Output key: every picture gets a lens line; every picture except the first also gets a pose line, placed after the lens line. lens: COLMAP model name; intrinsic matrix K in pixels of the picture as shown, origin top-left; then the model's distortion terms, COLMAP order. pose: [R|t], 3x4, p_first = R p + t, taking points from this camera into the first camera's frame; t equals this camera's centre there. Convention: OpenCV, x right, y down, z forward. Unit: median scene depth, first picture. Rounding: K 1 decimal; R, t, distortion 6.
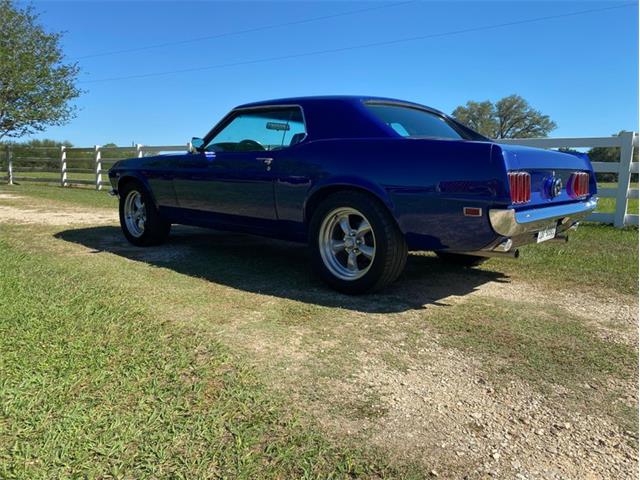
lens RADIAL K [[491.3, 0, 320.4], [0, 491.3, 238.3], [0, 0, 1]] dist [0.018855, -0.022444]
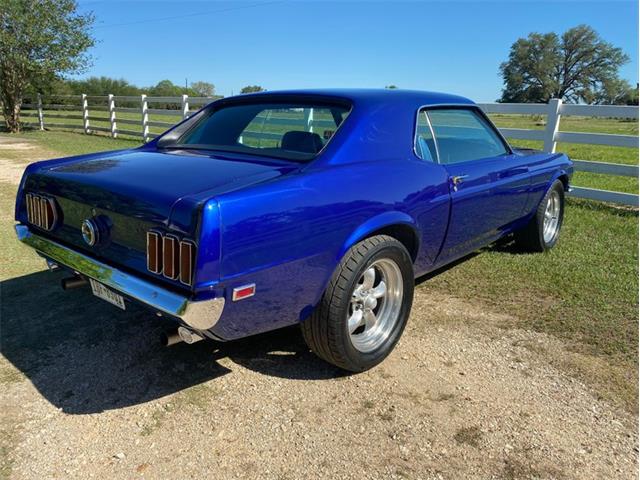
lens RADIAL K [[491.3, 0, 320.4], [0, 491.3, 238.3], [0, 0, 1]] dist [0.018855, -0.022444]
pose [[0.993288, 0.031412, -0.111322, 0.115643], [-0.017272, 0.991907, 0.125783, -0.023786], [0.114373, -0.123016, 0.985792, -0.023236]]
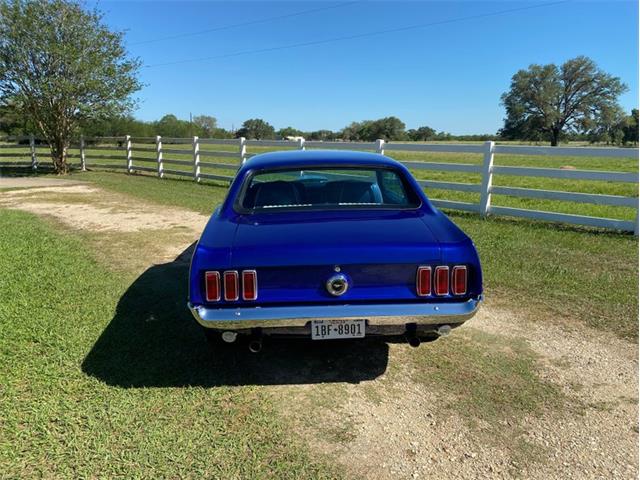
lens RADIAL K [[491.3, 0, 320.4], [0, 491.3, 238.3], [0, 0, 1]] dist [0.018855, -0.022444]
pose [[0.993990, 0.007632, -0.109207, 0.019949], [-0.000238, 0.997716, 0.067554, -0.037055], [0.109473, -0.067122, 0.991721, -0.047597]]
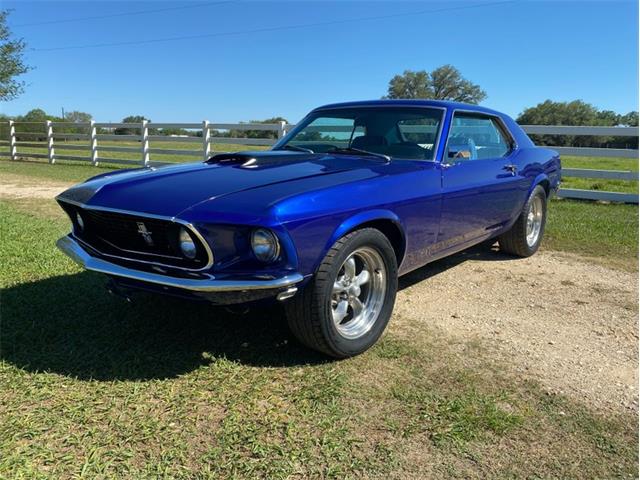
lens RADIAL K [[492.1, 0, 320.0], [0, 492.1, 240.0], [0, 0, 1]] dist [0.008691, -0.011541]
pose [[0.993396, -0.024603, 0.112068, -0.002280], [0.016813, 0.997410, 0.069939, 0.001148], [-0.113499, -0.067592, 0.991236, -0.121252]]
